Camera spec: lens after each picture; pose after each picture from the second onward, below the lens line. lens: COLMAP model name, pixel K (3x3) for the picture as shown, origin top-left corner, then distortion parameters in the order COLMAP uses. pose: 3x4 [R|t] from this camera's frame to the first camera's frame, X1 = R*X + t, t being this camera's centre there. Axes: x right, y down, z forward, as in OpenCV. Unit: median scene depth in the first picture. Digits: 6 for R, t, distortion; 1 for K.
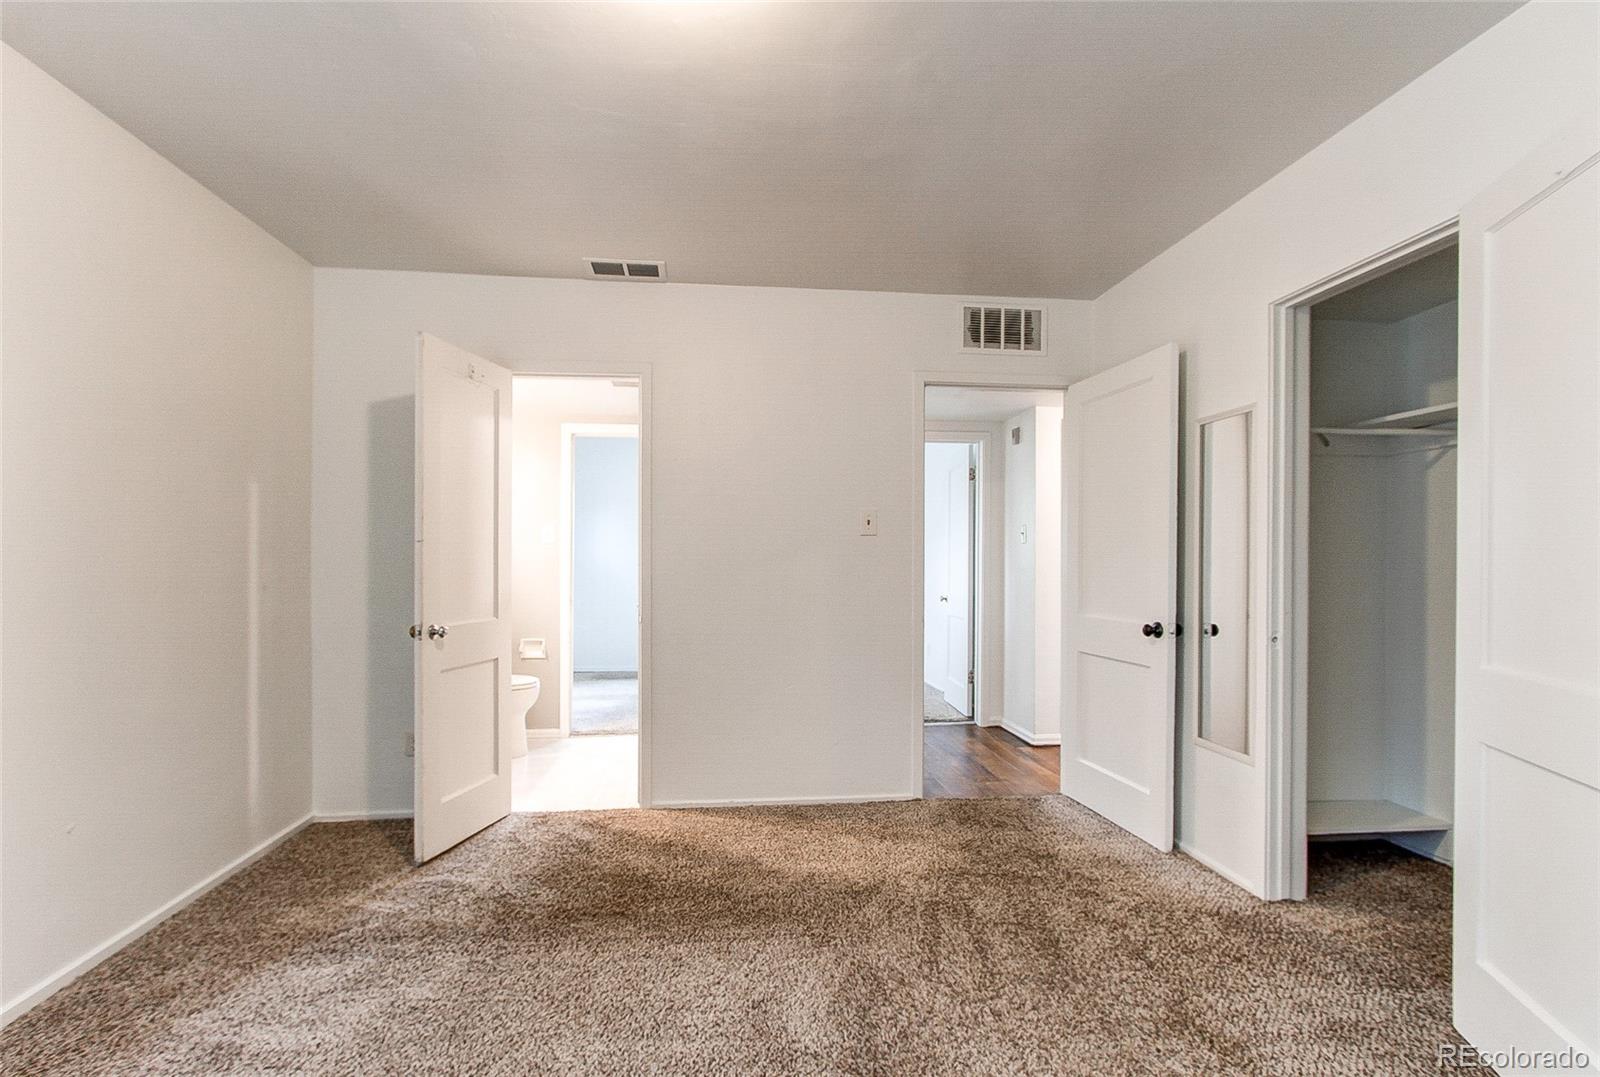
lens RADIAL K [[746.7, 0, 792.7], [0, 746.7, 558.7], [0, 0, 1]] dist [-0.000288, 0.000108]
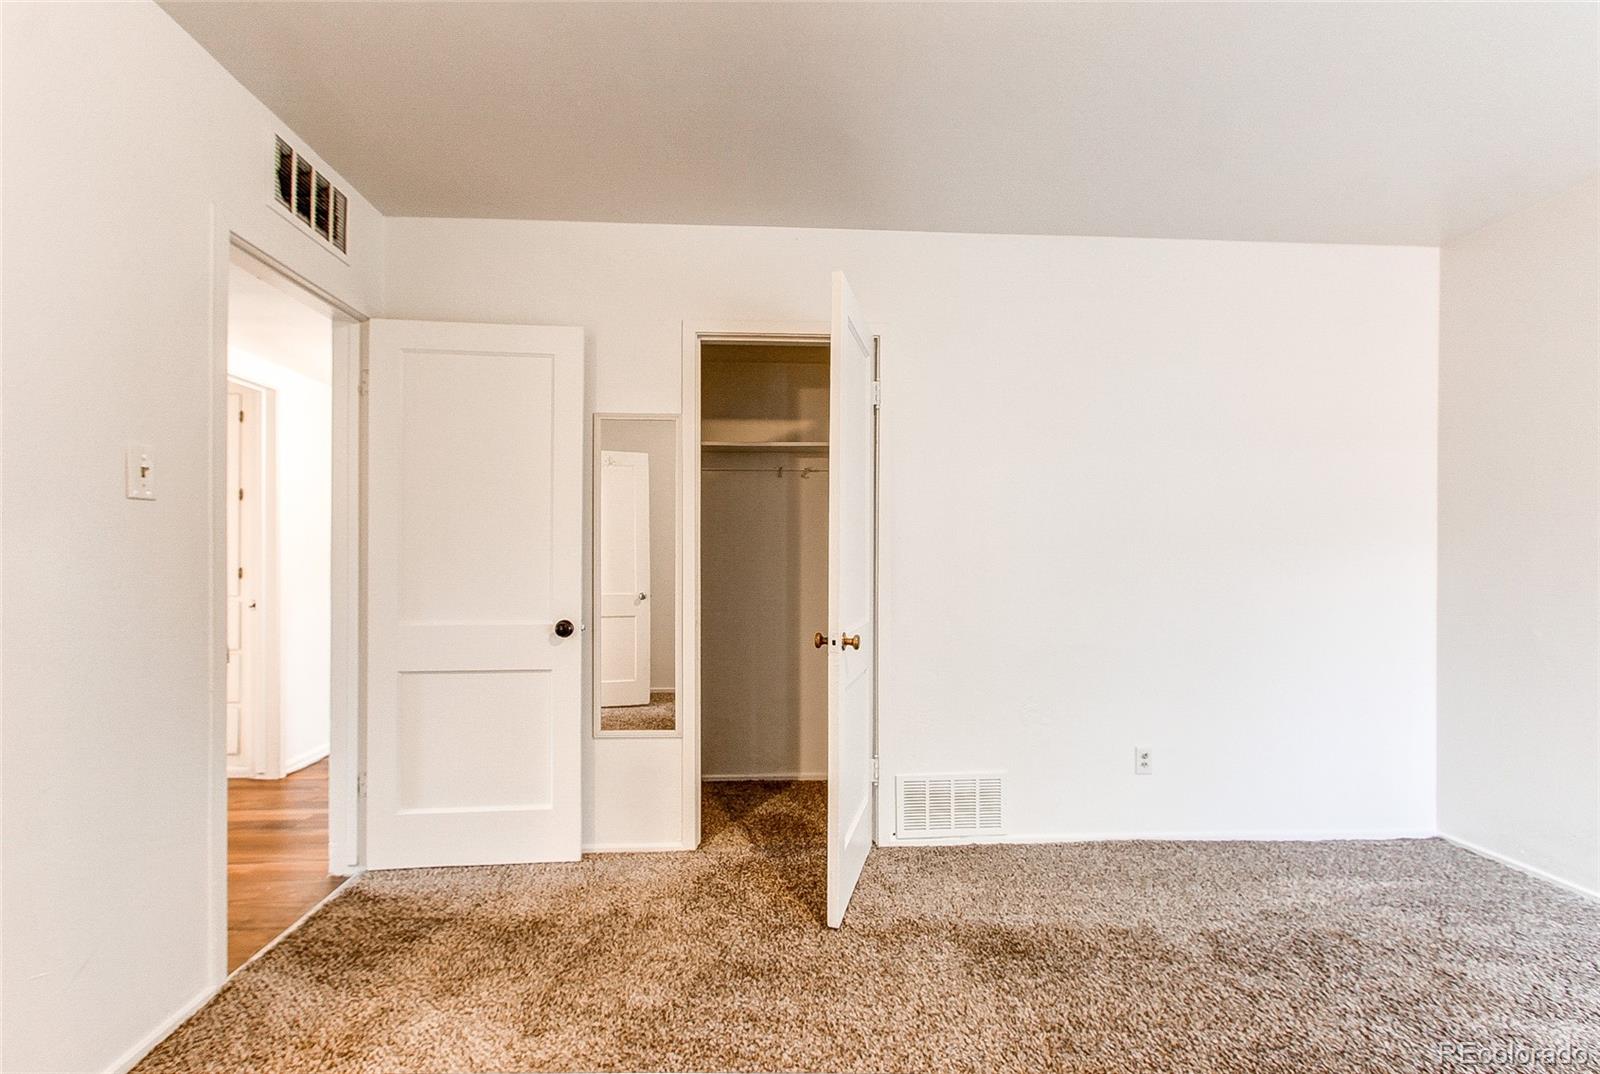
lens RADIAL K [[746.7, 0, 792.7], [0, 746.7, 557.2], [0, 0, 1]] dist [-0.000288, 0.000108]
pose [[0.063041, -0.006287, 0.997991, -0.422244], [-0.001125, 0.999979, 0.006370, 0.000491], [-0.998010, -0.001525, 0.063032, 0.657511]]
